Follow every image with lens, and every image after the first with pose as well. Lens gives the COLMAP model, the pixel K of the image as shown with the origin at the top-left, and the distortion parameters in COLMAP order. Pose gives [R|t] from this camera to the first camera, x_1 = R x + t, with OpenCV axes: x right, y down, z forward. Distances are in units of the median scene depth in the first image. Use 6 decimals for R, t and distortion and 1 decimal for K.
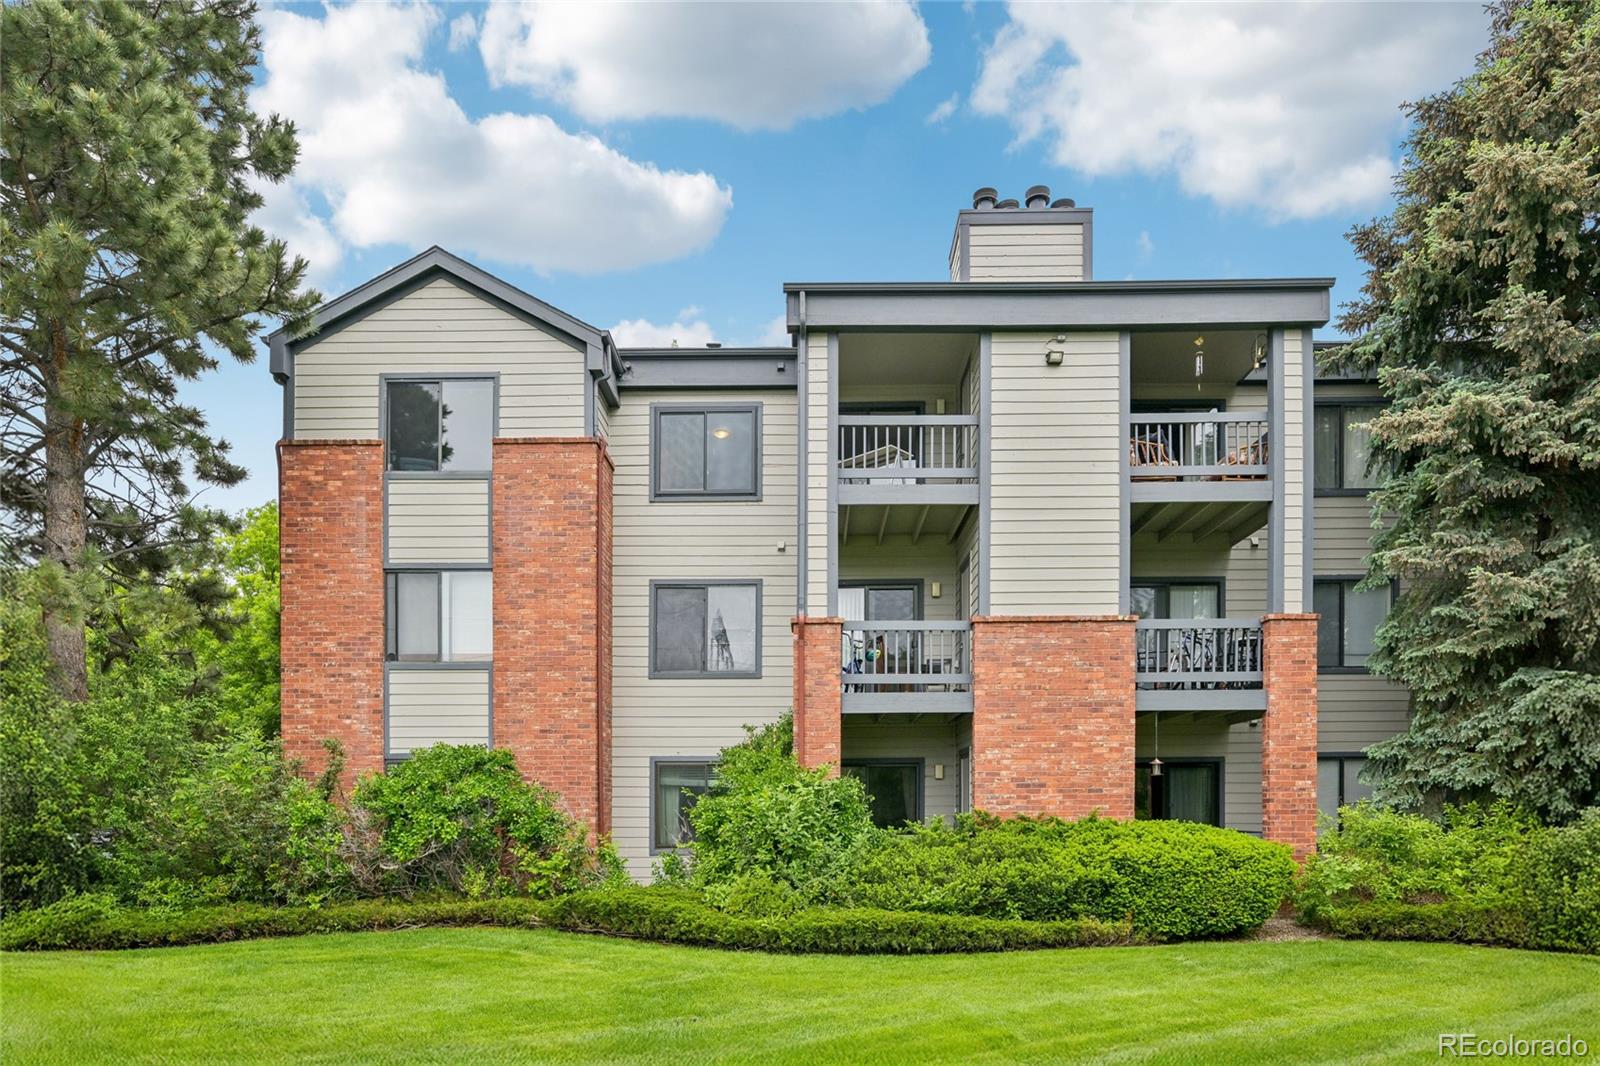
lens RADIAL K [[968.0, 0, 798.9], [0, 968.0, 593.0], [0, 0, 1]] dist [-0.006368, -0.000372]
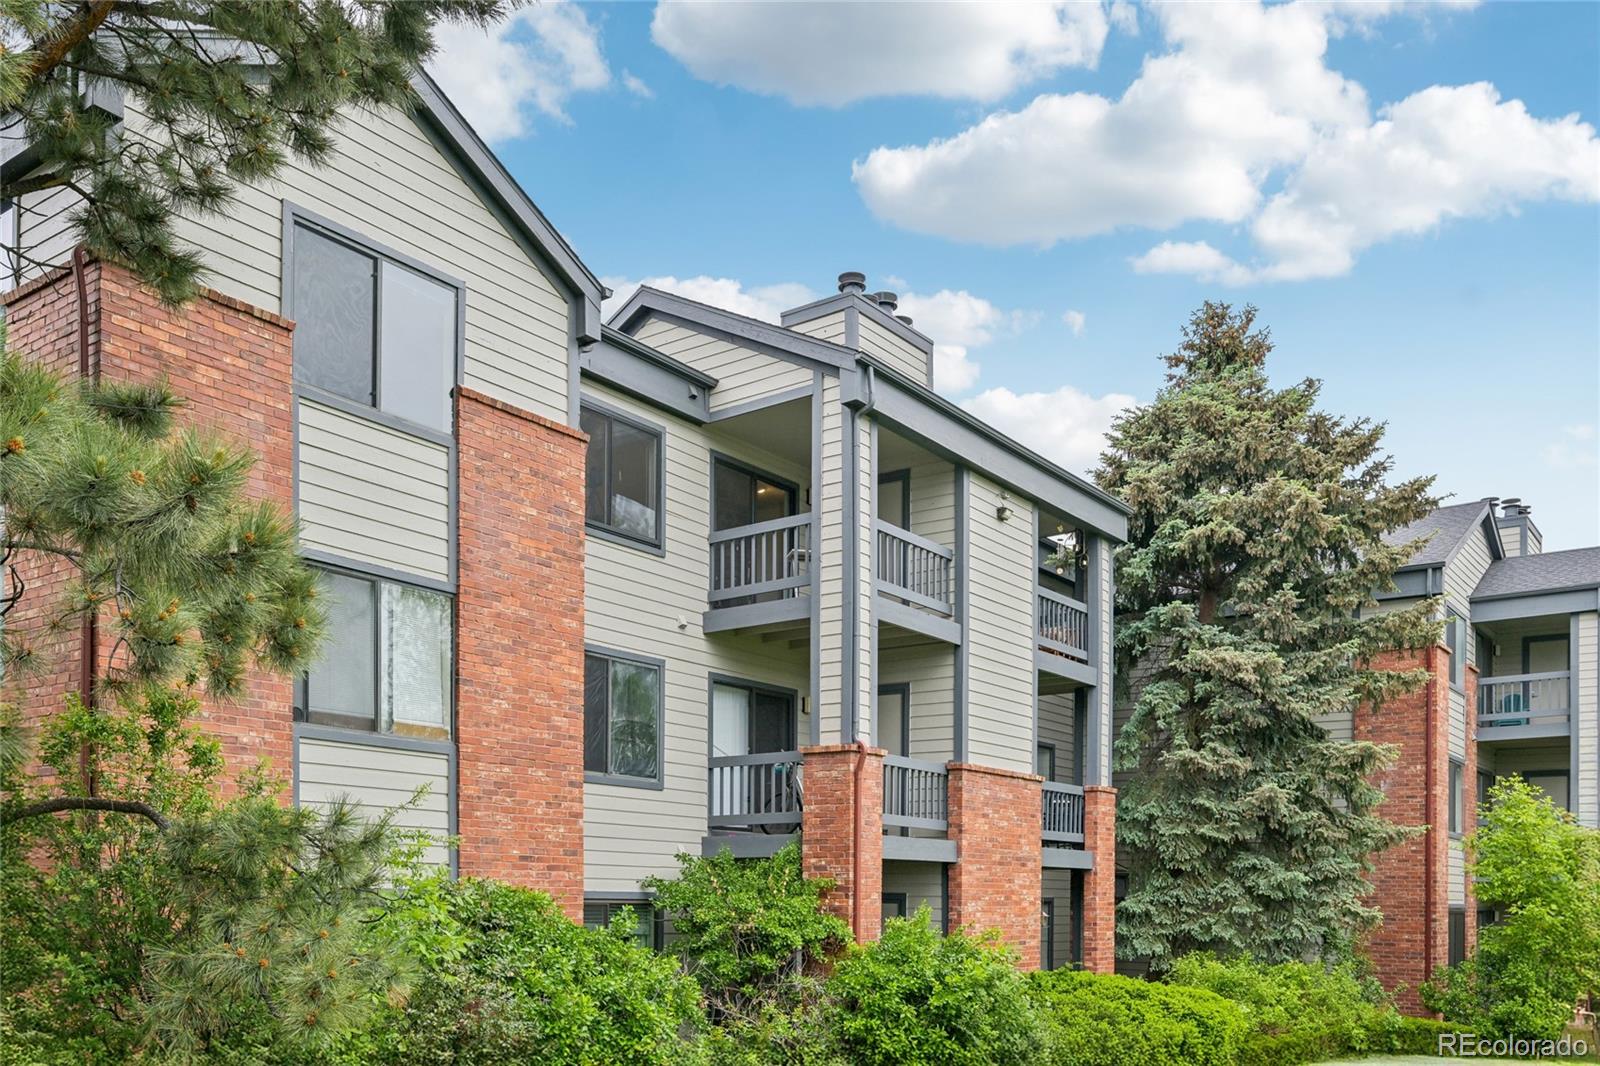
lens RADIAL K [[1342.3, 0, 800.0], [0, 1342.3, 533.0], [0, 0, 1]] dist [0.003022, 0.000076]
pose [[0.565091, 0.223483, 0.794183, -0.918133], [-0.191186, 0.971882, -0.137452, 0.014402], [-0.802571, -0.074164, 0.591929, 0.301084]]
